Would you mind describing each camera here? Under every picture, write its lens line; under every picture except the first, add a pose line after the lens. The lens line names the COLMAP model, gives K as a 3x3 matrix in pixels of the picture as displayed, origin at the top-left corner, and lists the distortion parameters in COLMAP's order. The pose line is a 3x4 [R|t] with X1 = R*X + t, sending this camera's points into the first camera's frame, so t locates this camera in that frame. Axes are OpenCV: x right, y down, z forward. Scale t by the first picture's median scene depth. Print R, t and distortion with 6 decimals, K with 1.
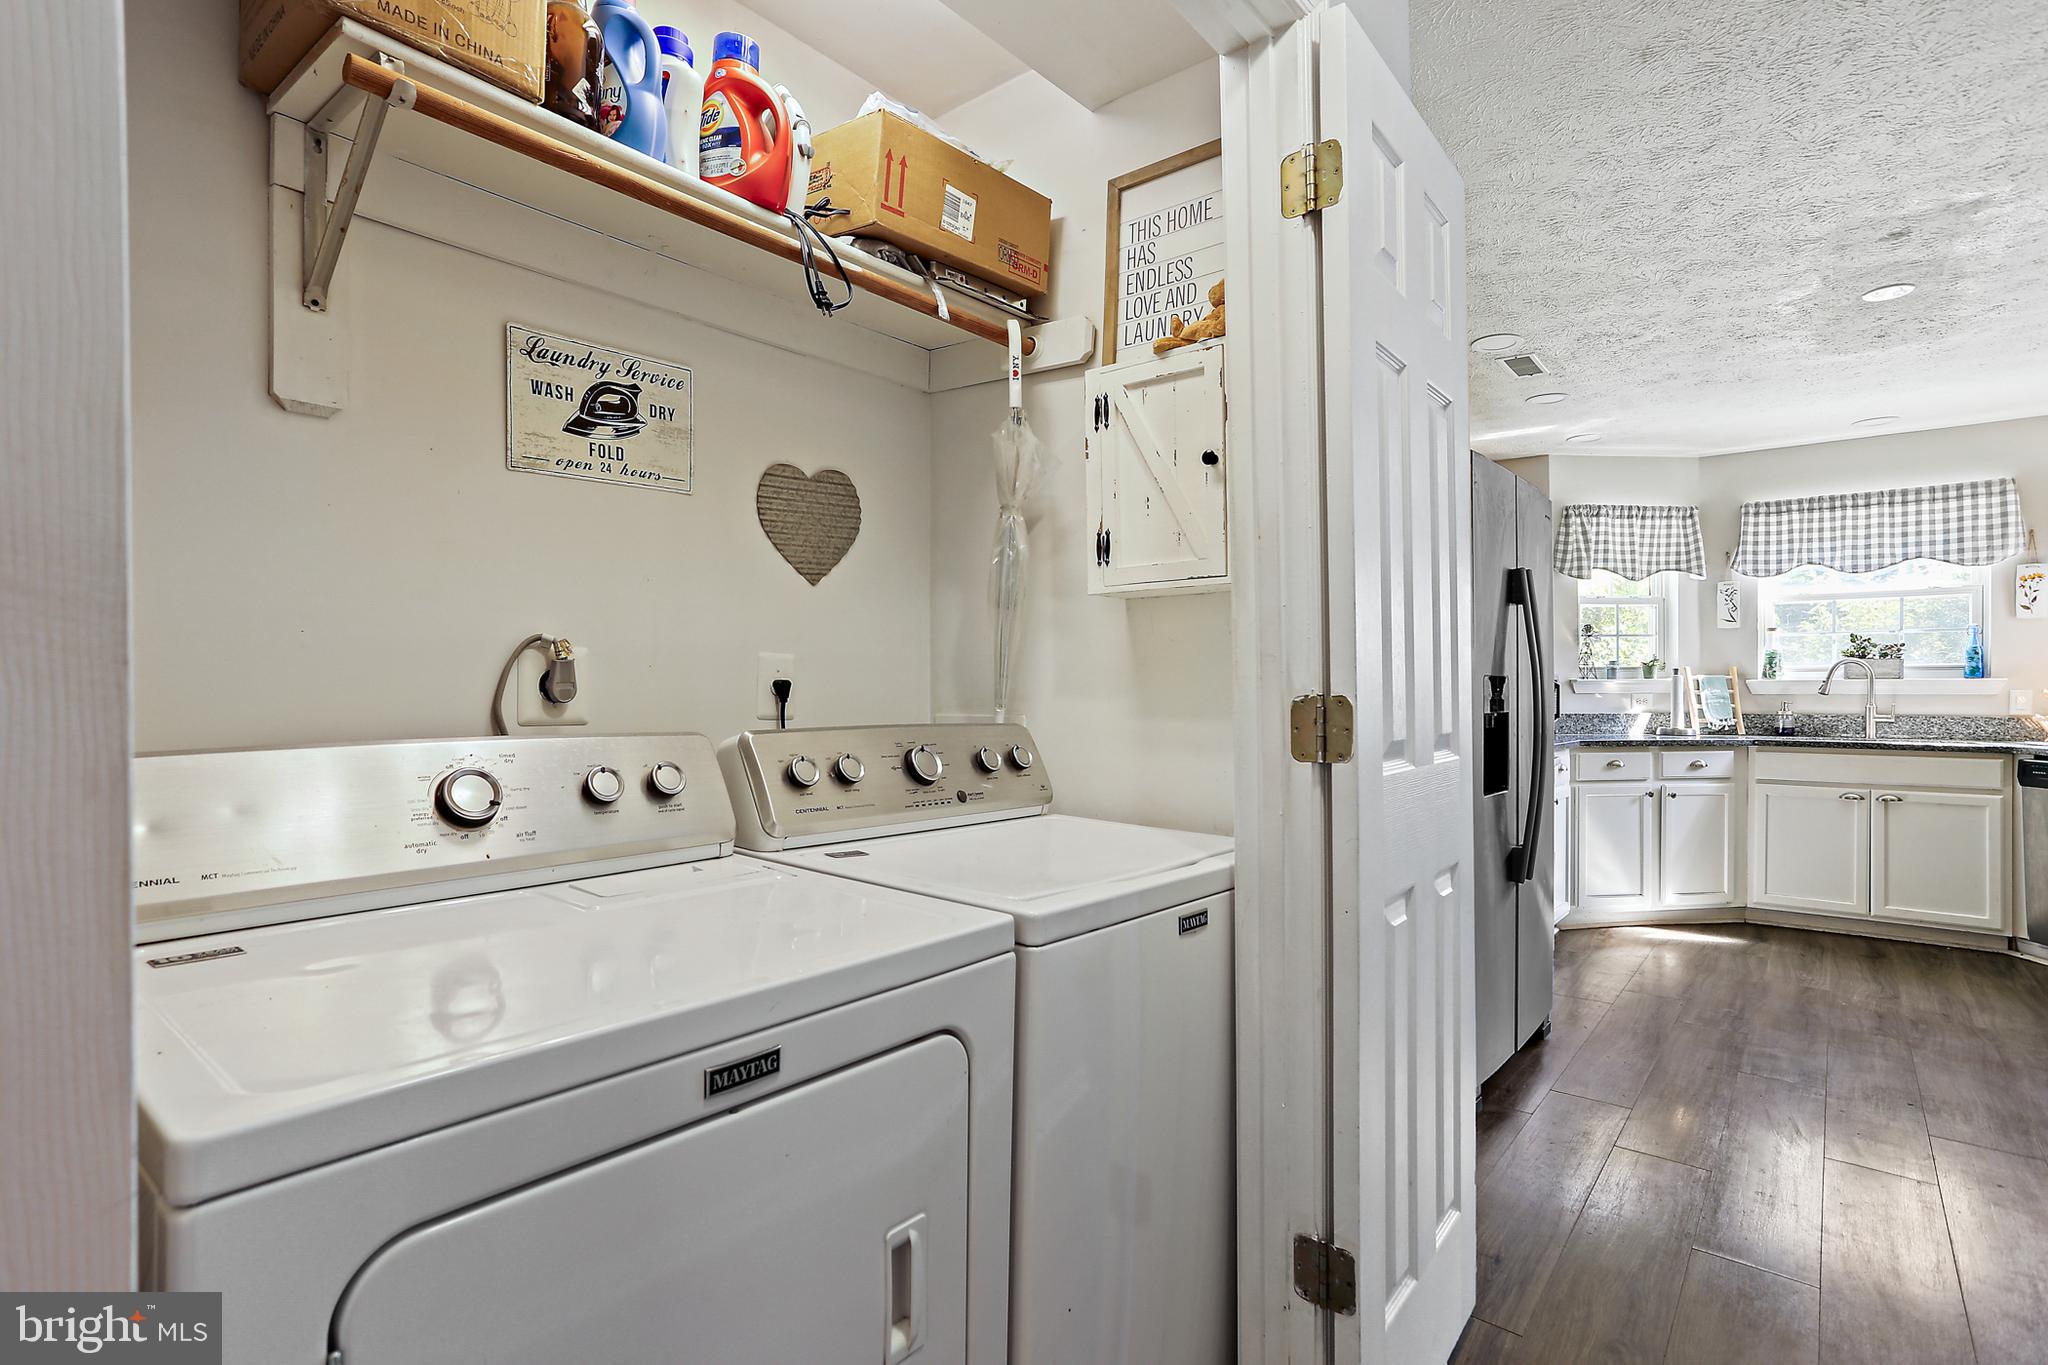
lens RADIAL K [[1025.6, 0, 1024.1], [0, 1025.6, 686.1], [0, 0, 1]] dist [-0.039099, 0.032413]
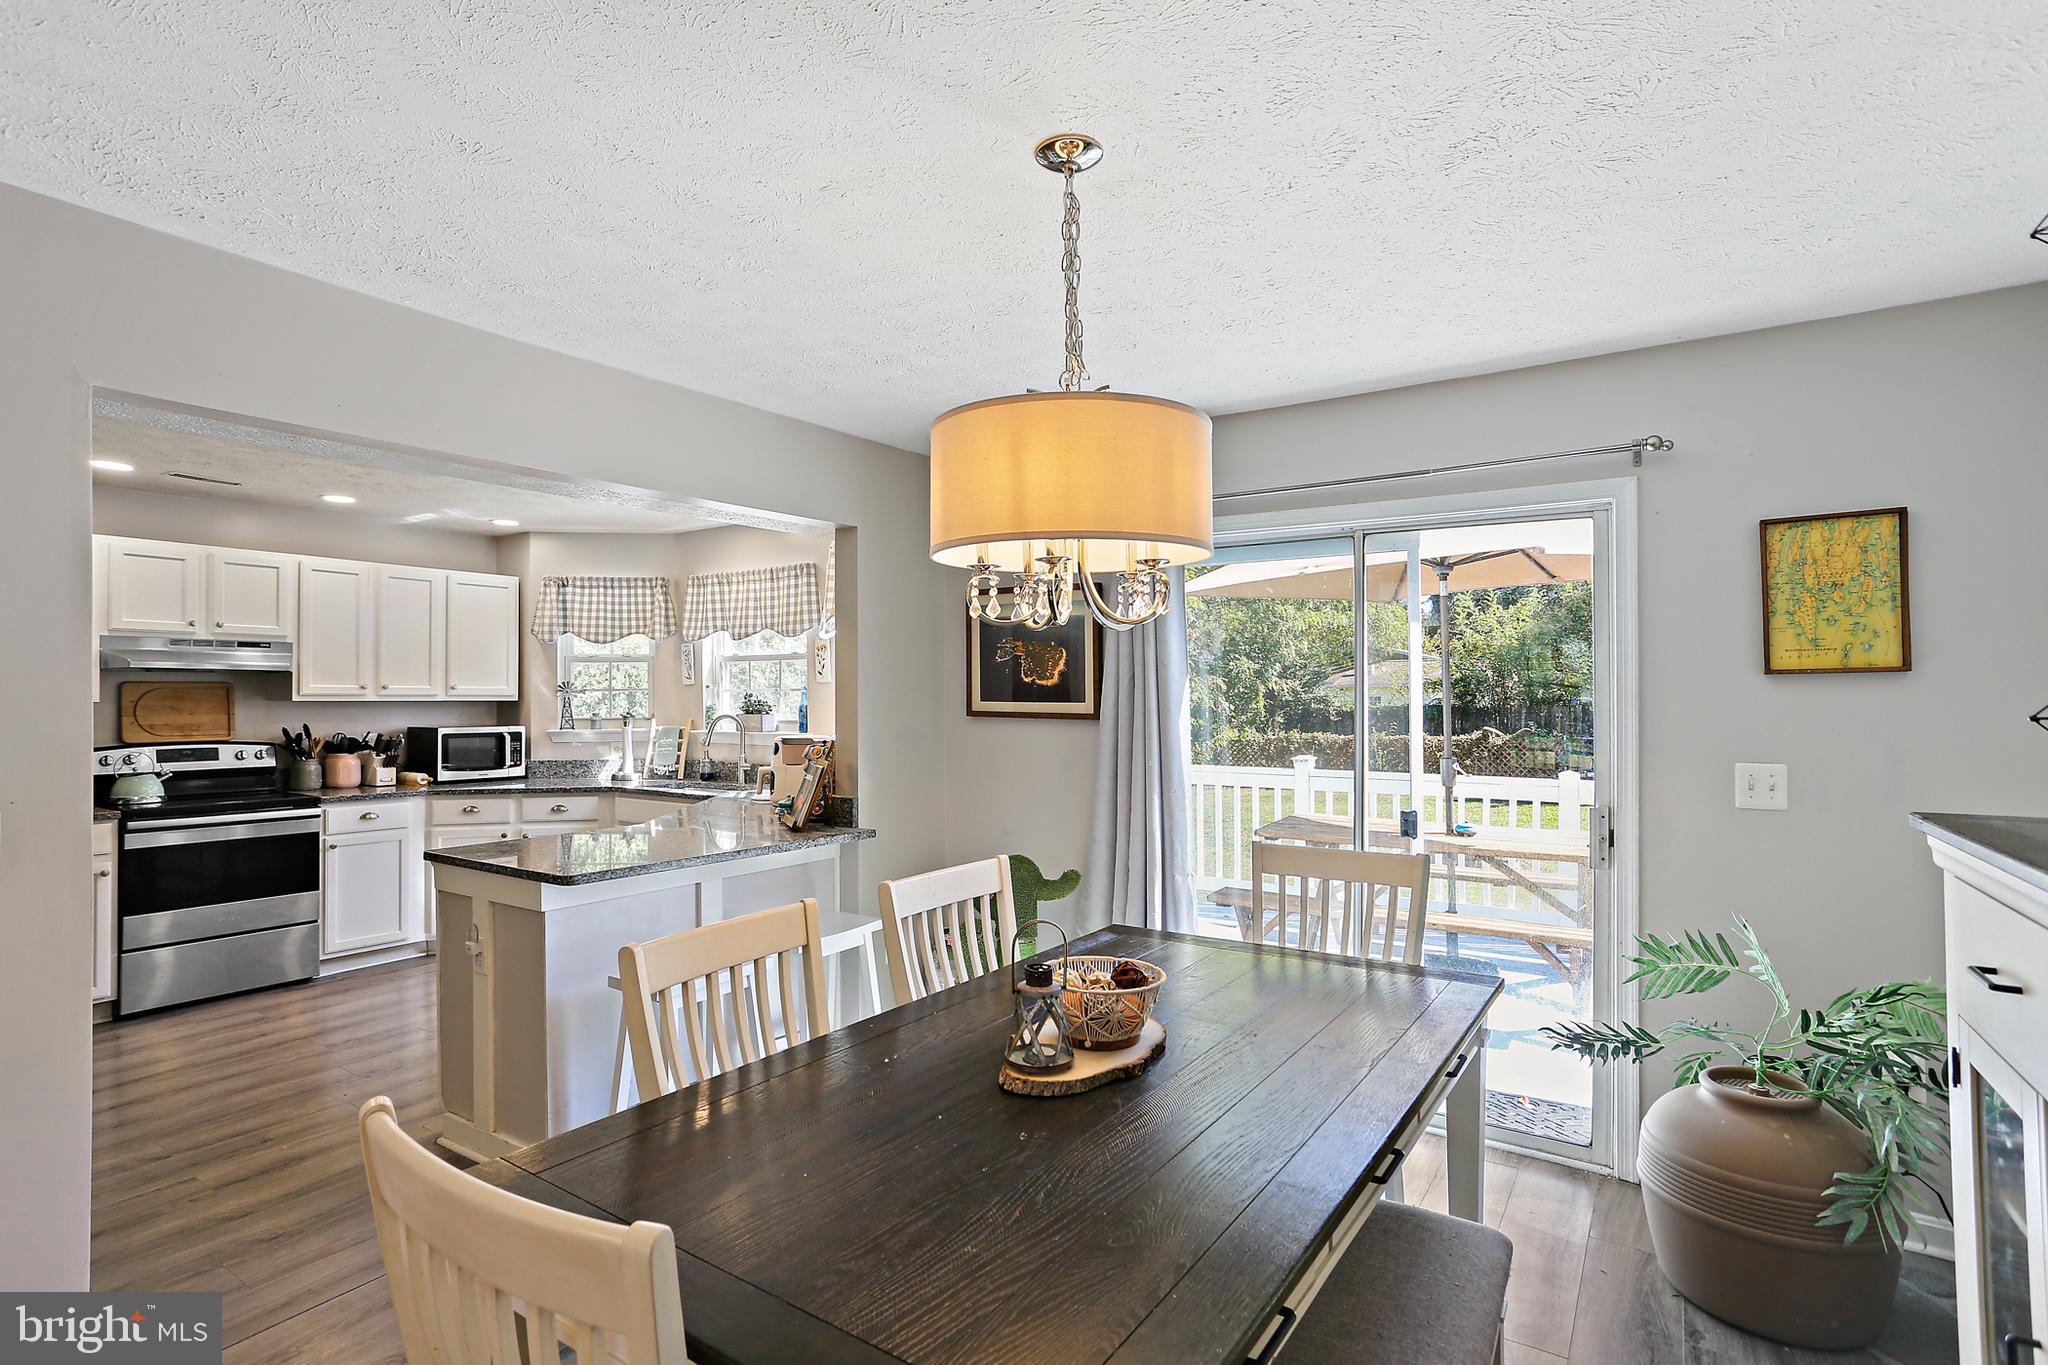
lens RADIAL K [[1020.8, 0, 1022.6], [0, 1020.8, 687.7], [0, 0, 1]] dist [-0.058378, 0.047140]
pose [[0.996182, -0.002960, 0.087255, 1.046393], [0.003219, 0.999991, -0.002834, -0.052943], [-0.087246, 0.003104, 0.996182, -0.182282]]
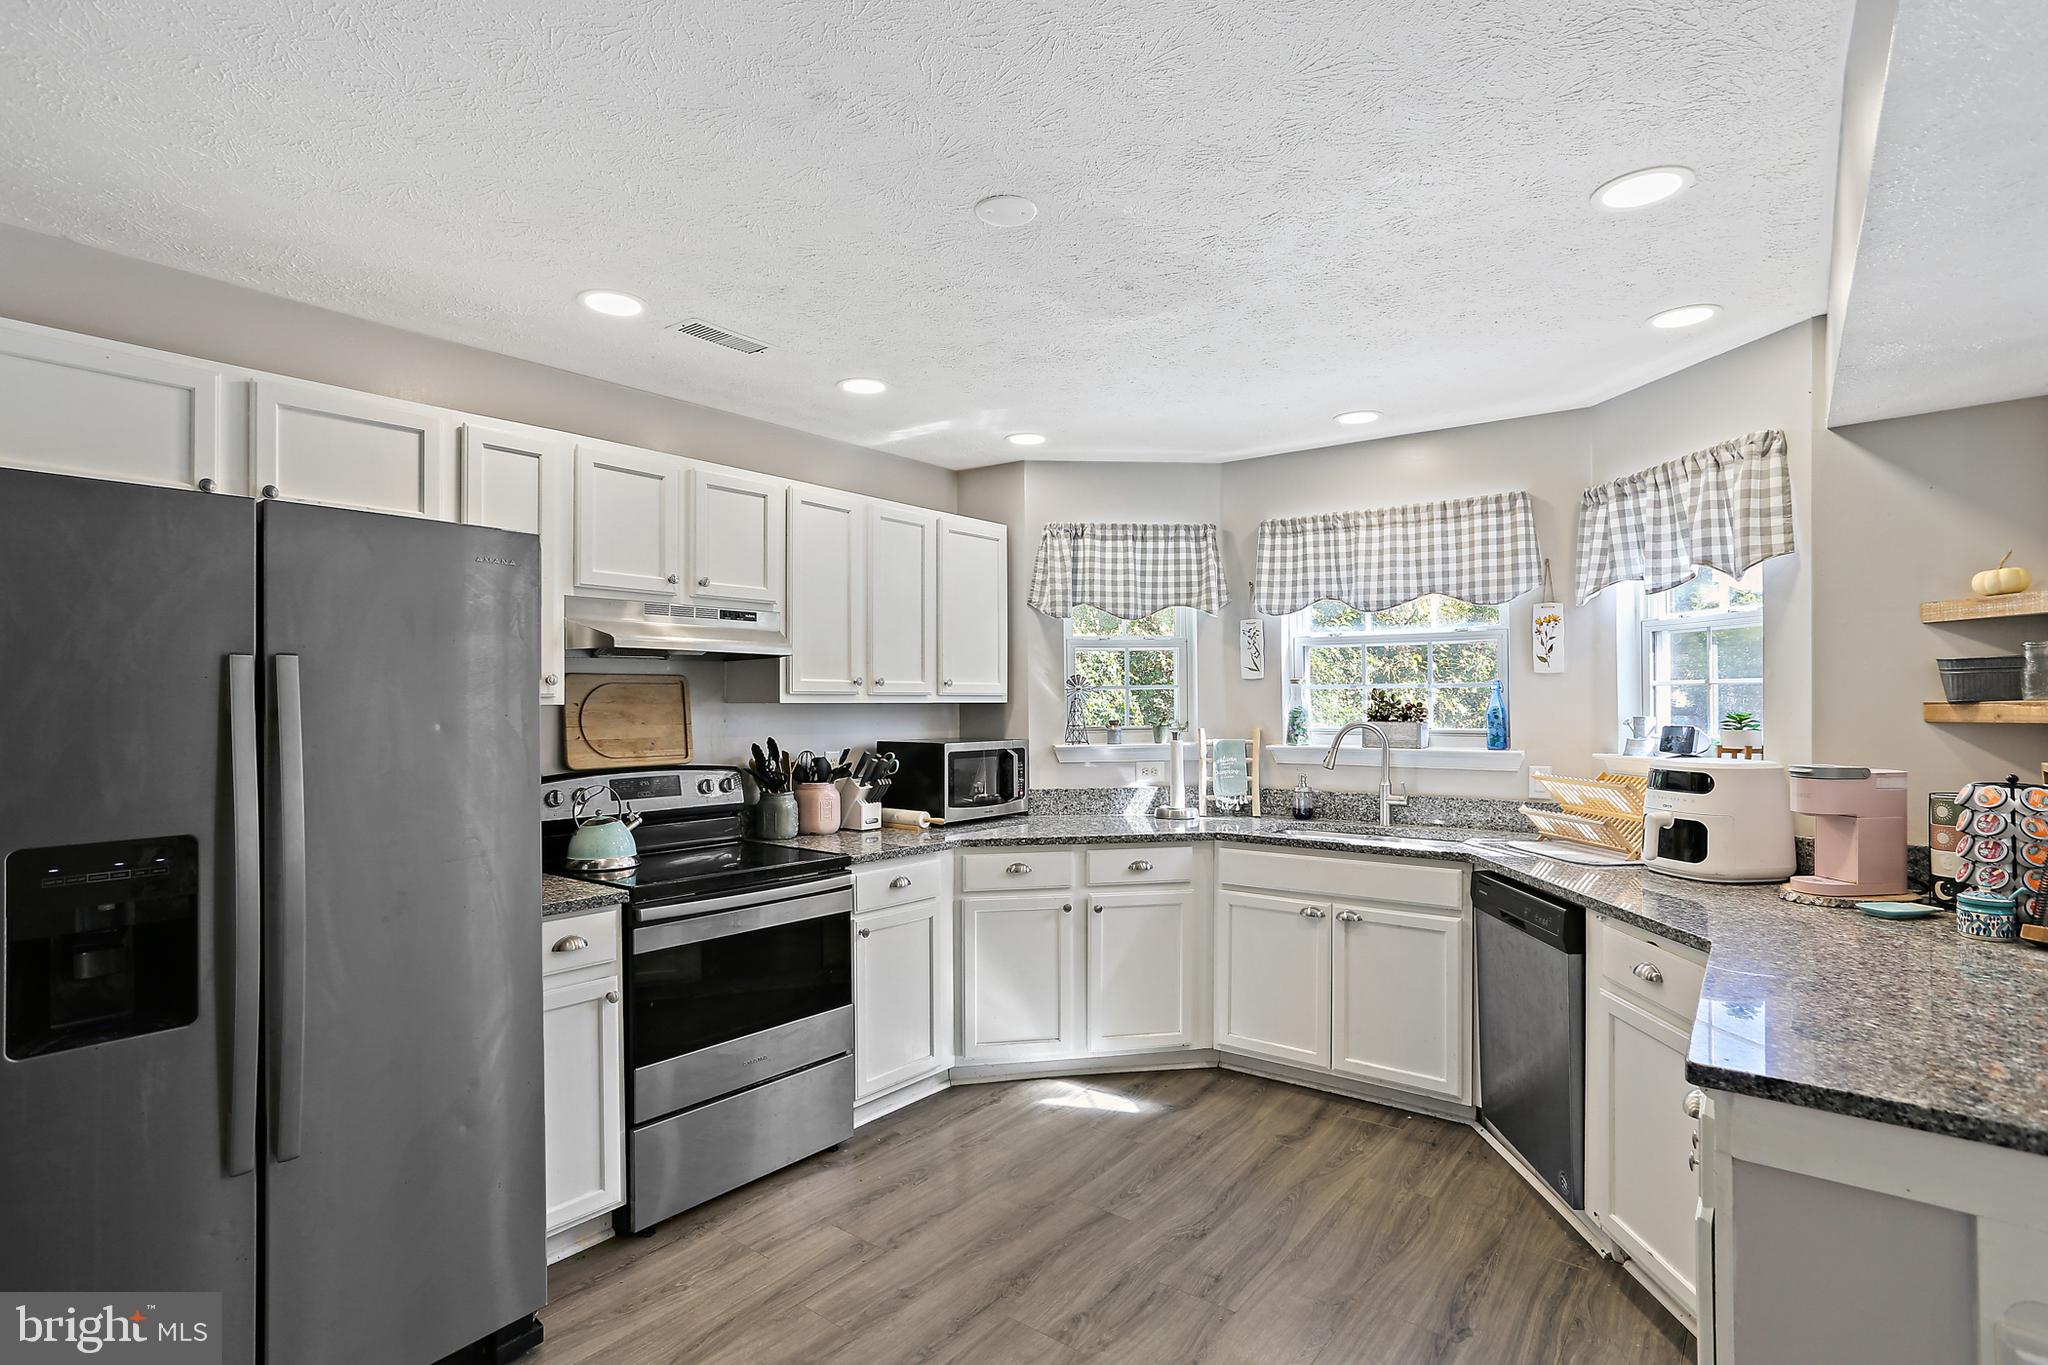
lens RADIAL K [[1020.8, 0, 1022.6], [0, 1020.8, 687.7], [0, 0, 1]] dist [-0.058378, 0.047140]
pose [[0.999755, -0.005260, 0.021522, 0.538591], [0.005396, 0.999966, -0.006274, -0.049797], [-0.021488, 0.006388, 0.999749, 0.228795]]
